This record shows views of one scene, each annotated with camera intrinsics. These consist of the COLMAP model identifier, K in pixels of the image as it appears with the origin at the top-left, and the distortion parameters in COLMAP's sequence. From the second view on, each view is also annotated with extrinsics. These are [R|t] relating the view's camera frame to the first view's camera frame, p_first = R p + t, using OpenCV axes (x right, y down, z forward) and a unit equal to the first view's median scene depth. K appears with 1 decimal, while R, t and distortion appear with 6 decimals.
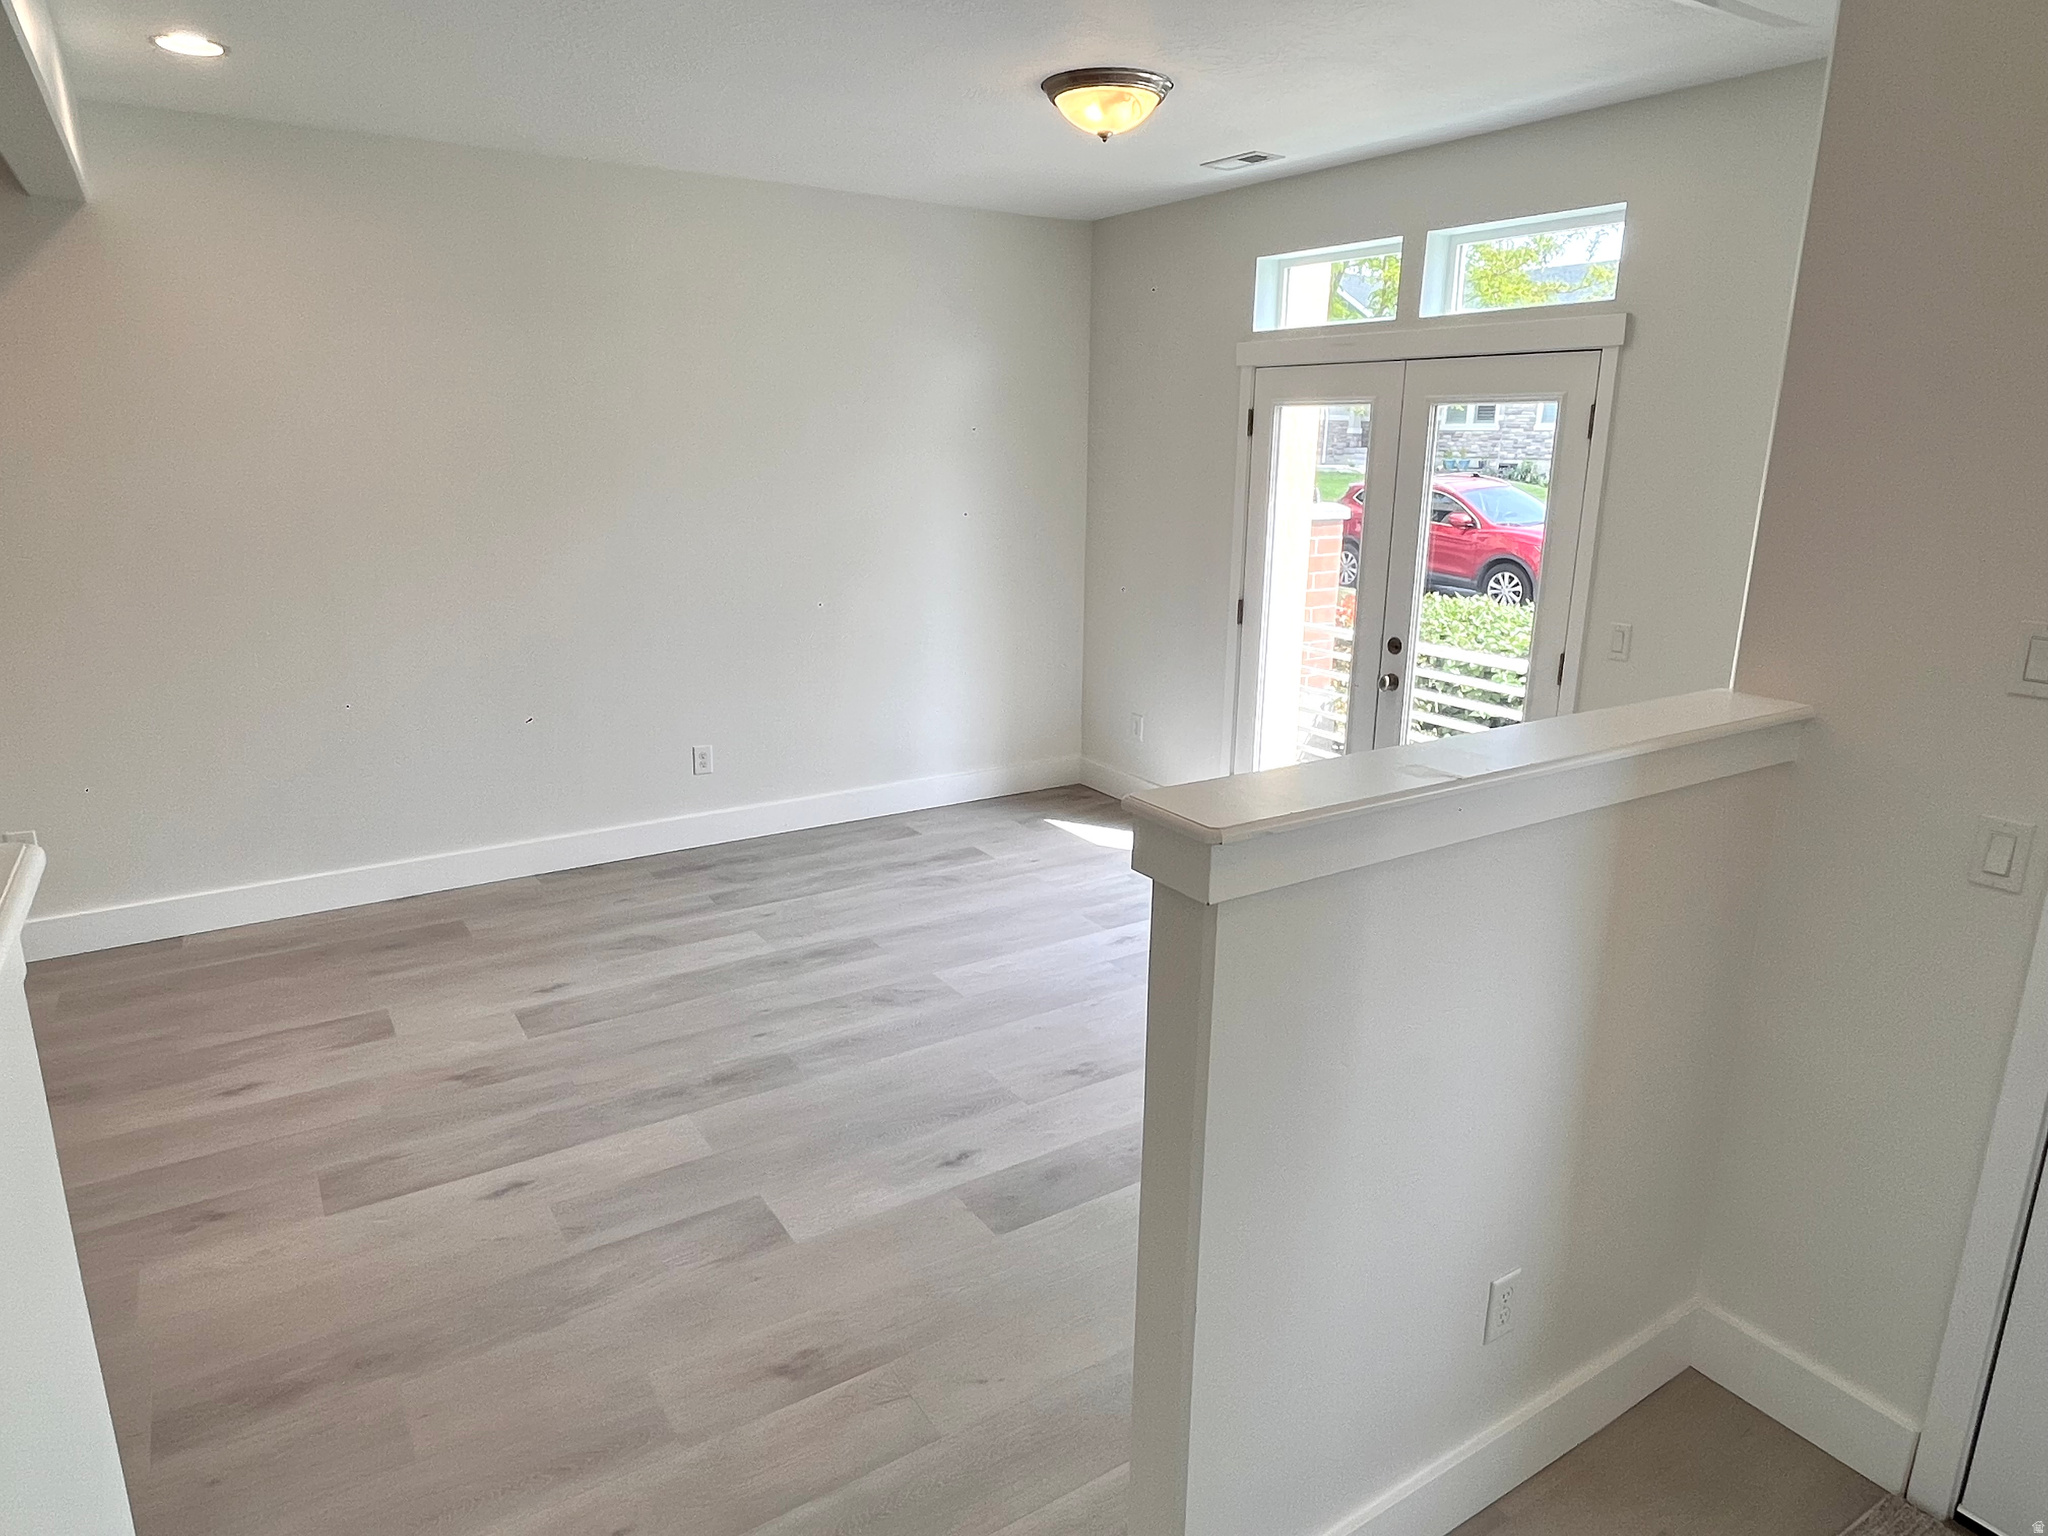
lens RADIAL K [[1242.6, 0, 1009.6], [0, 1242.6, 752.0], [0, 0, 1]] dist [-0.000713, -0.000652]
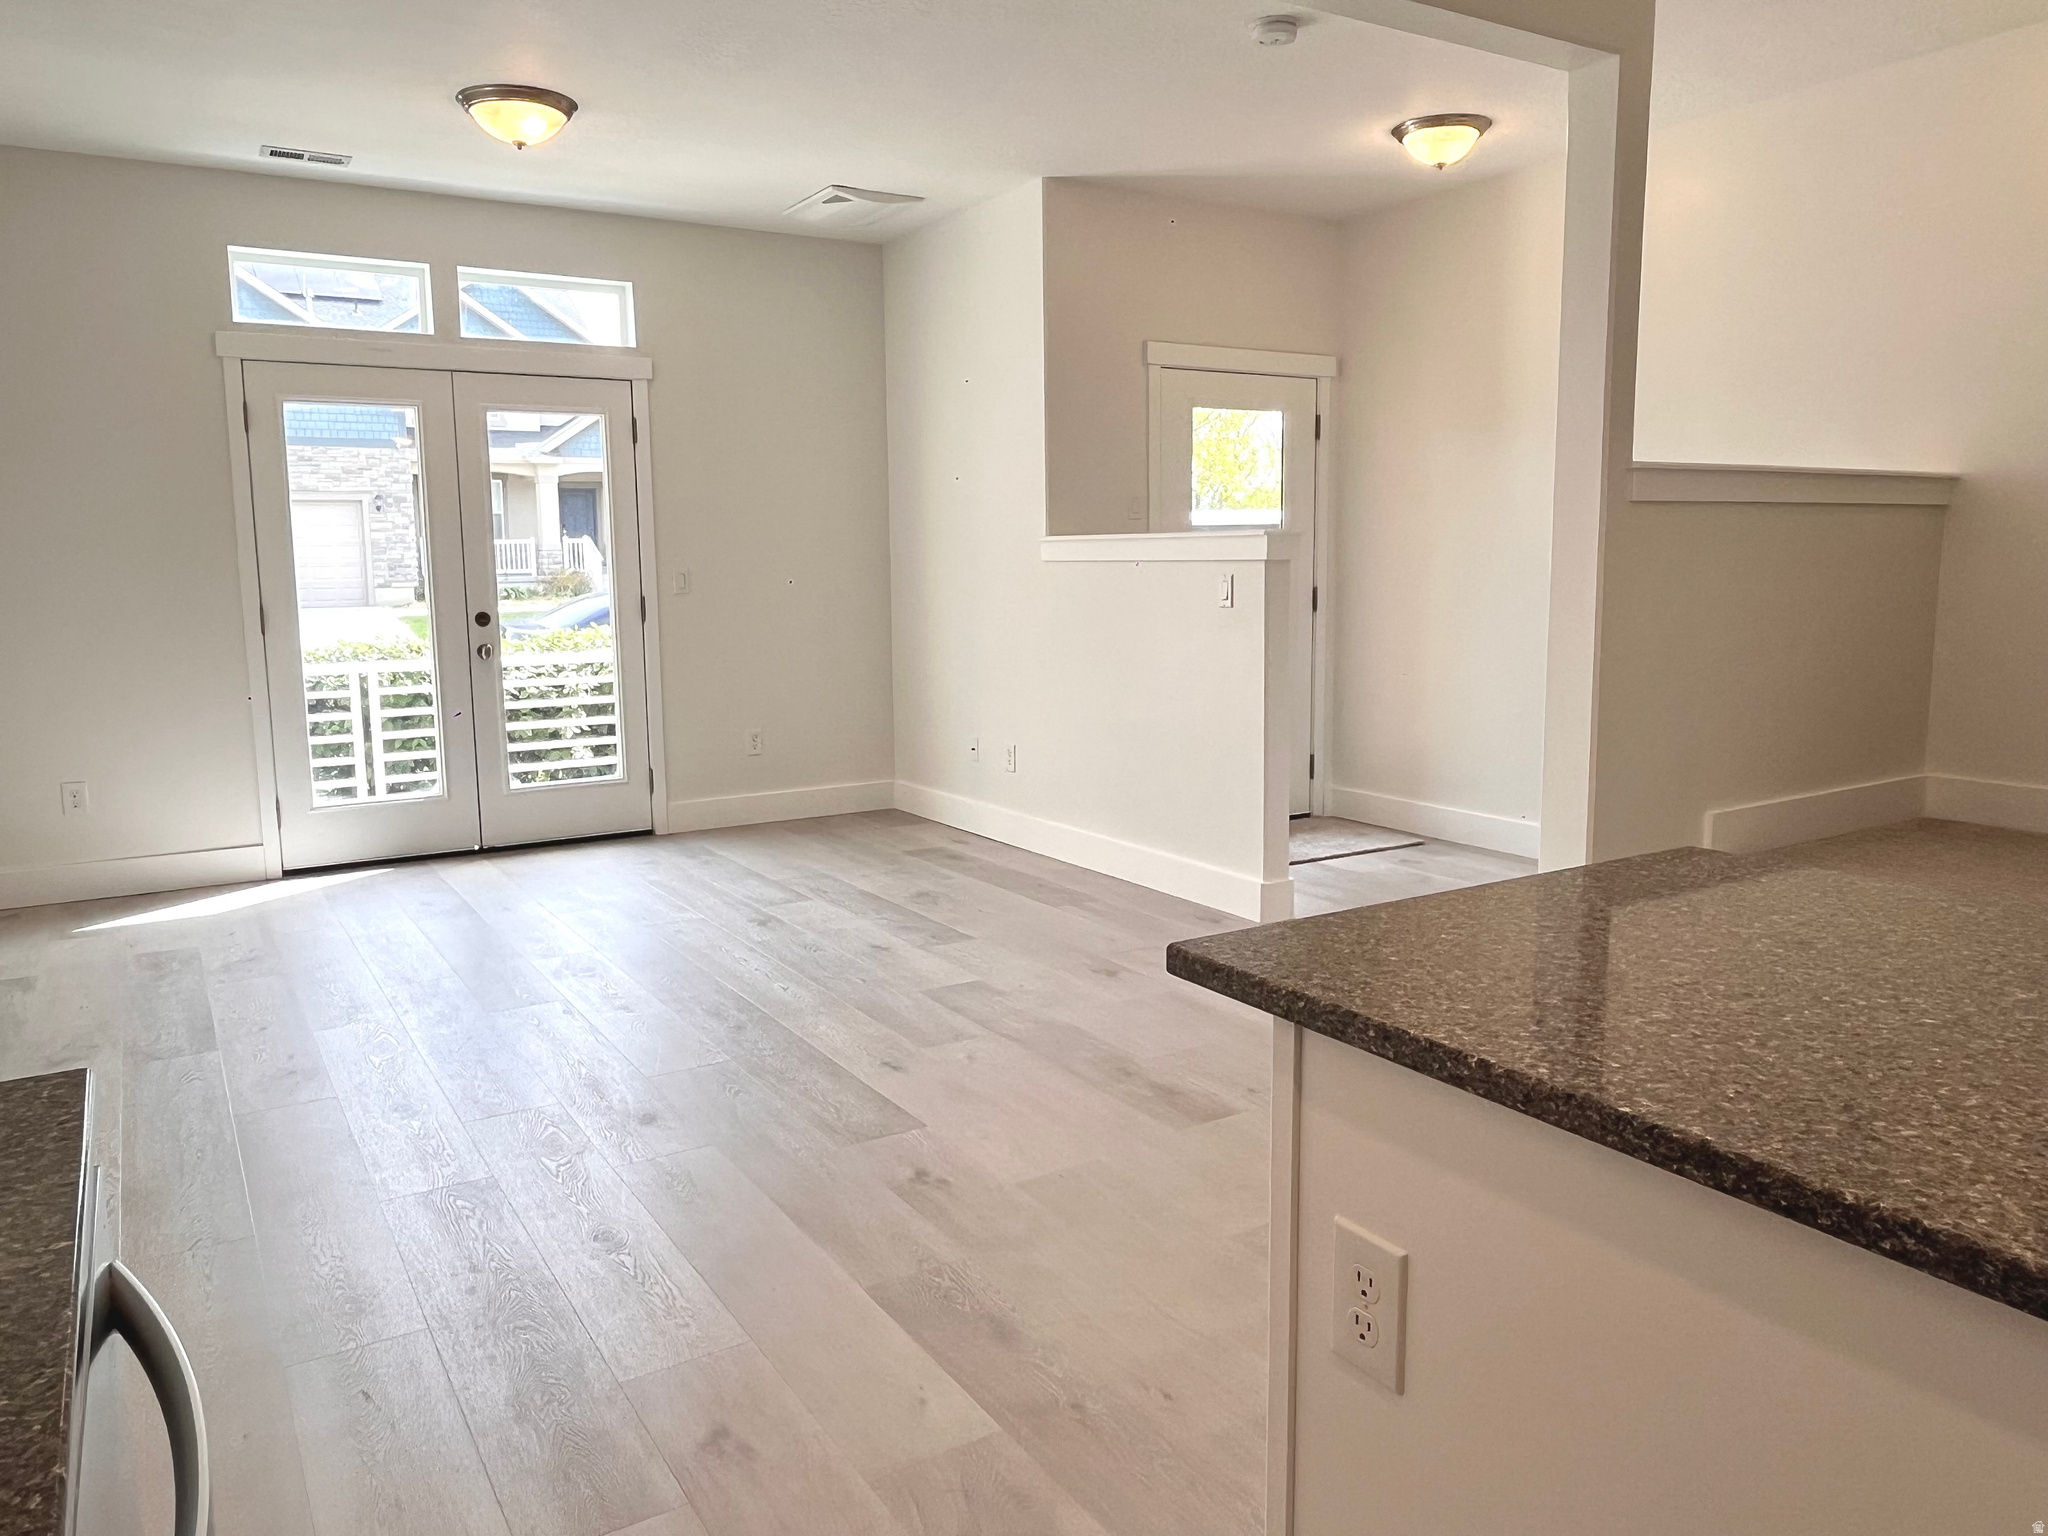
lens RADIAL K [[1423.4, 0, 1004.1], [0, 1423.4, 746.7], [0, 0, 1]] dist [-0.001439, -0.000683]
pose [[0.018625, -0.143853, 0.989424, -1.191995], [0.261166, 0.955938, 0.134069, -0.028980], [-0.965114, 0.255907, 0.055374, 0.601458]]
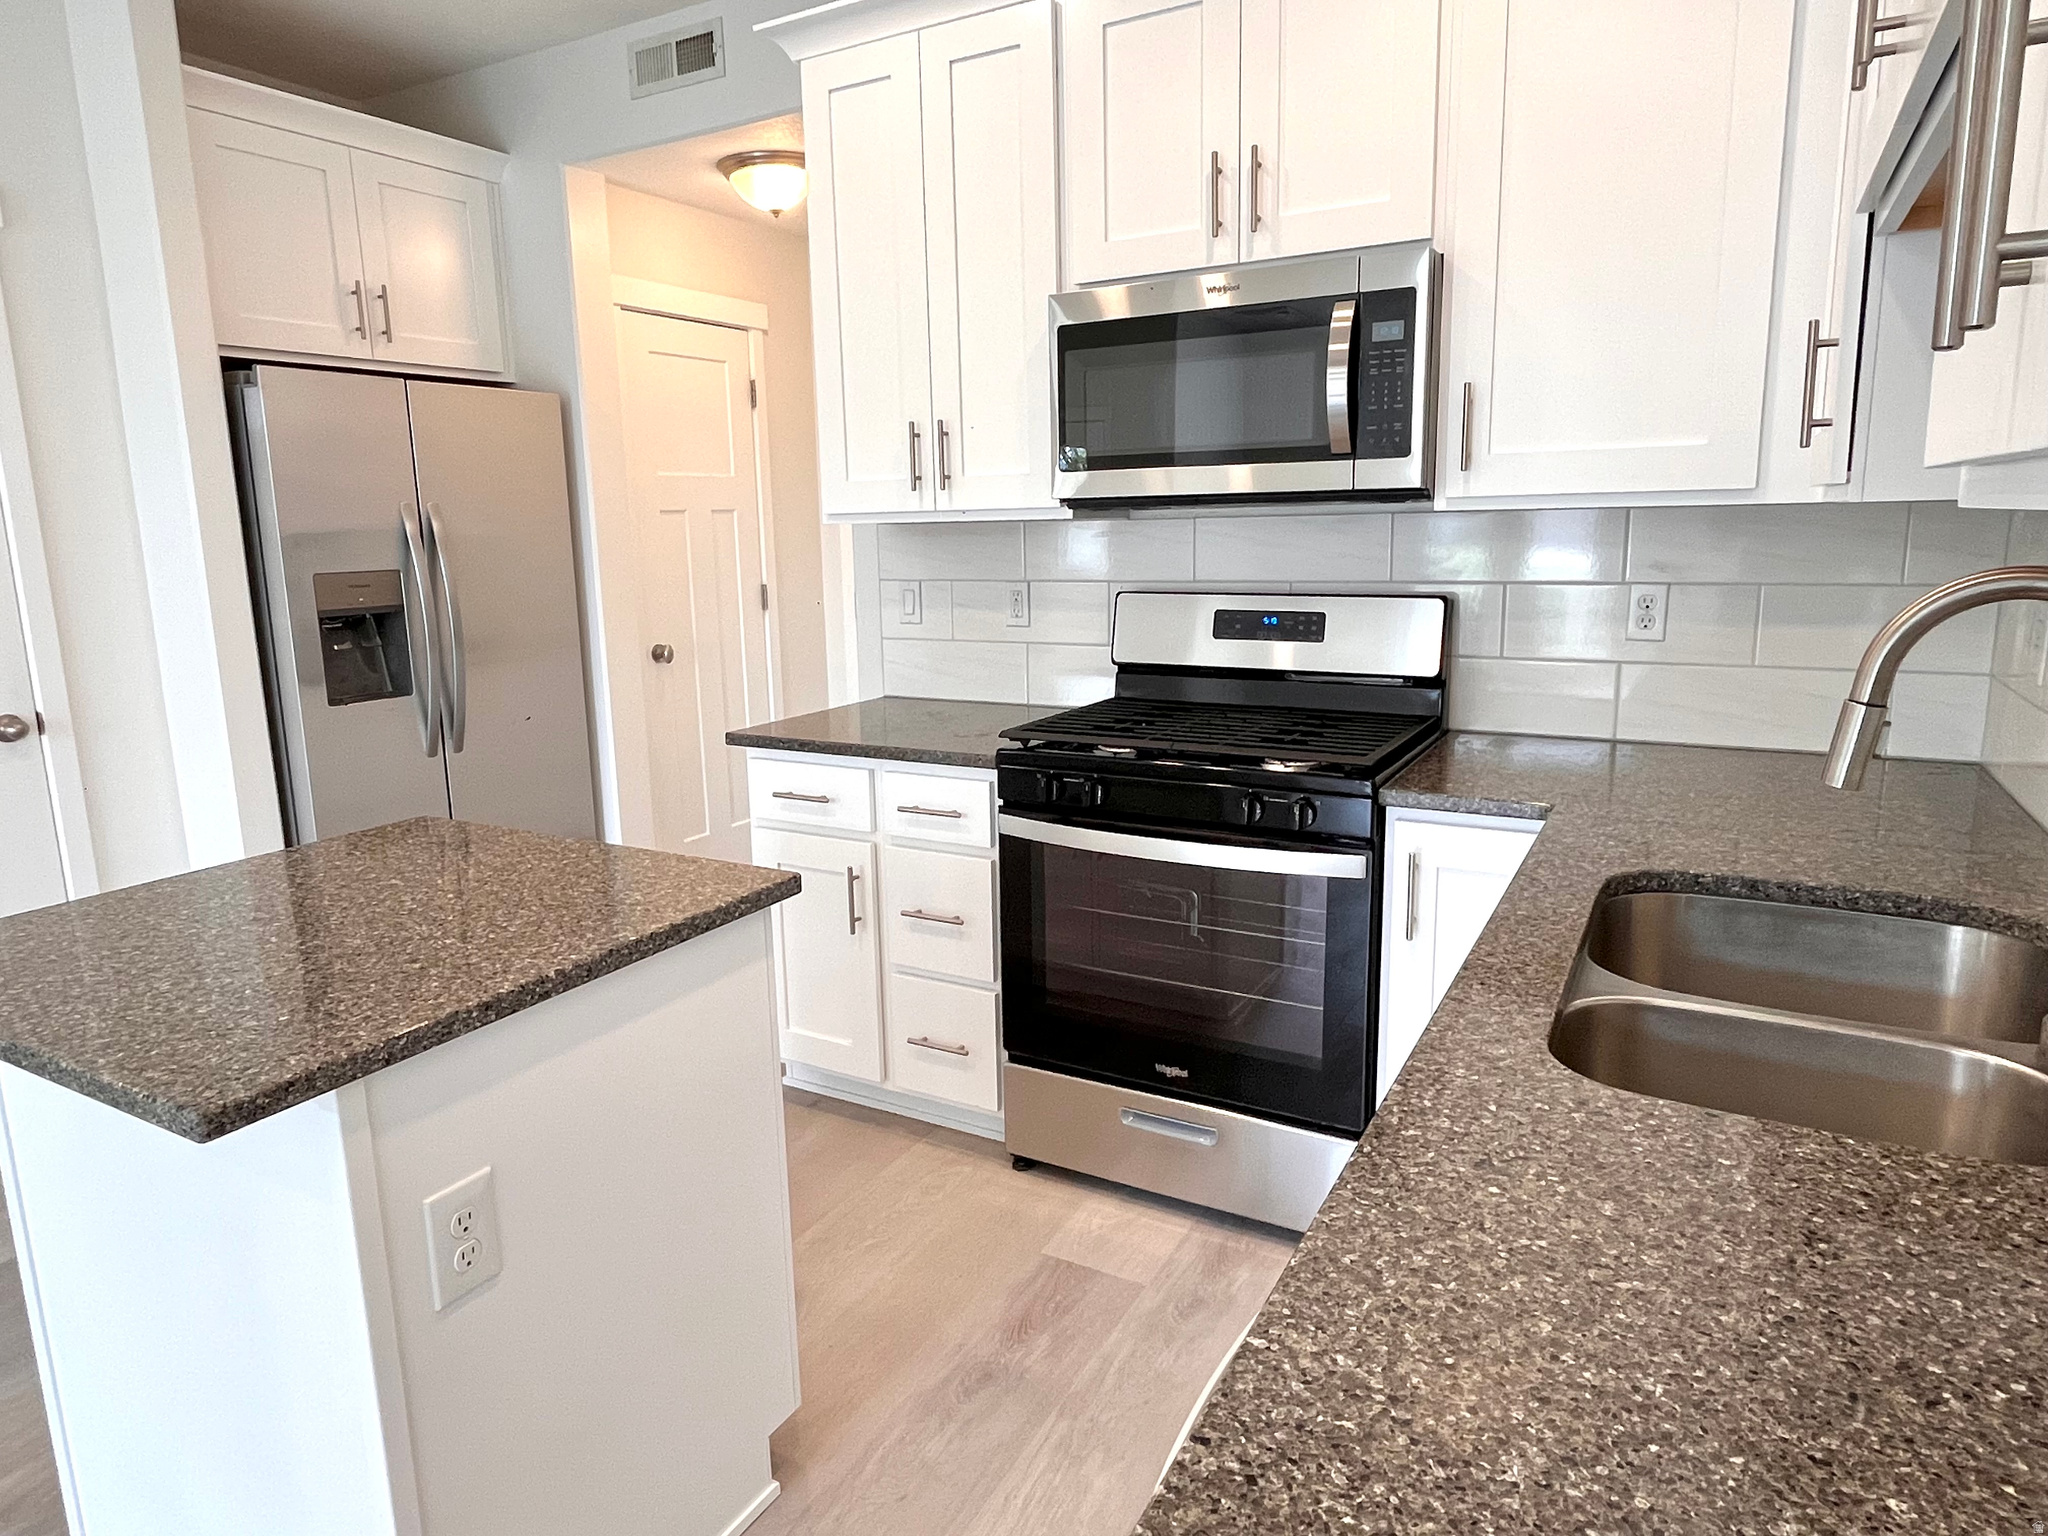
lens RADIAL K [[1245.4, 0, 1007.9], [0, 1245.4, 747.4], [0, 0, 1]] dist [-0.000631, -0.001922]
pose [[-0.885071, 0.096944, -0.455248, -0.895740], [-0.101303, 0.914504, 0.391690, -0.121237], [0.454298, 0.392791, -0.799580, 0.857334]]
